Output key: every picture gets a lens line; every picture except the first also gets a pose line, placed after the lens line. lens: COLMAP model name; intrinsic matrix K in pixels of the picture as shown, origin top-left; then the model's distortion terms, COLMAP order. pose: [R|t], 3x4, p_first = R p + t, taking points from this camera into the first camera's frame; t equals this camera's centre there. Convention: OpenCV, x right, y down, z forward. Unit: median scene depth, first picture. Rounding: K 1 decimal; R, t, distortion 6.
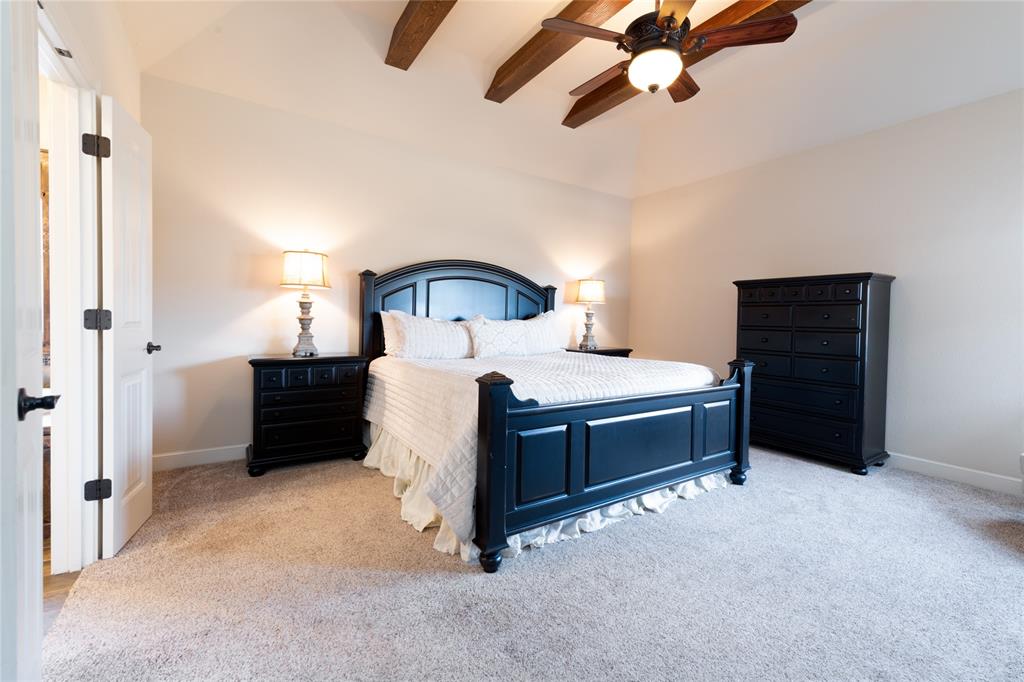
lens RADIAL K [[425.9, 0, 513.3], [0, 425.9, 335.4], [0, 0, 1]] dist [0.016236, -0.000706]
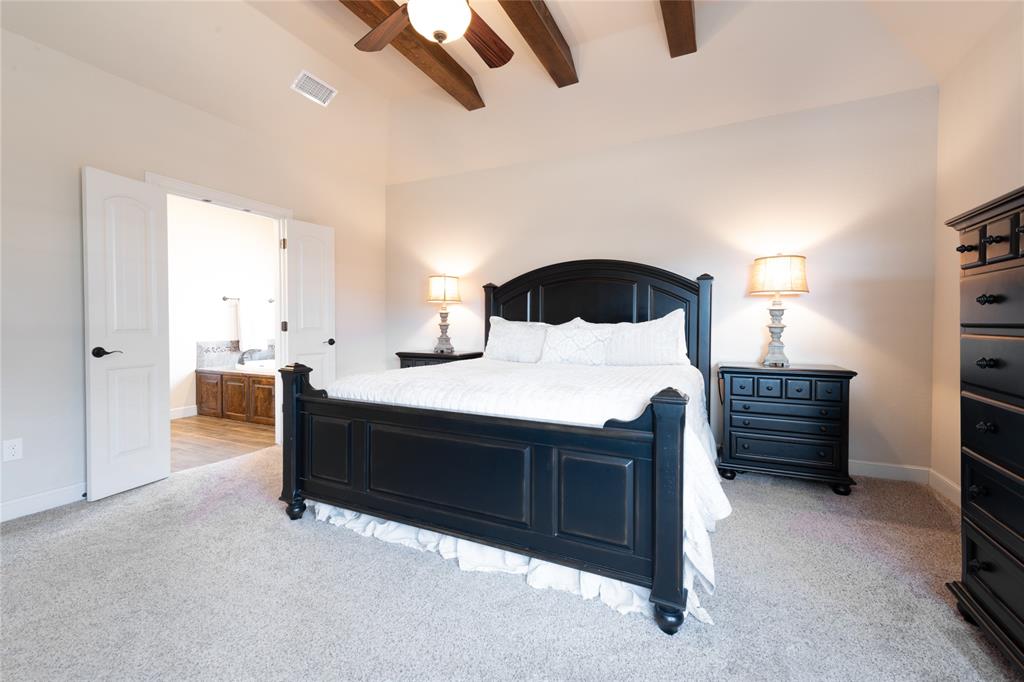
lens RADIAL K [[425.9, 0, 519.5], [0, 425.9, 323.8], [0, 0, 1]] dist [0.016236, -0.000706]
pose [[0.503596, -0.018967, -0.863731, 0.534504], [-0.022147, 0.999147, -0.034853, -0.000685], [0.863656, 0.036681, 0.502746, 0.348986]]
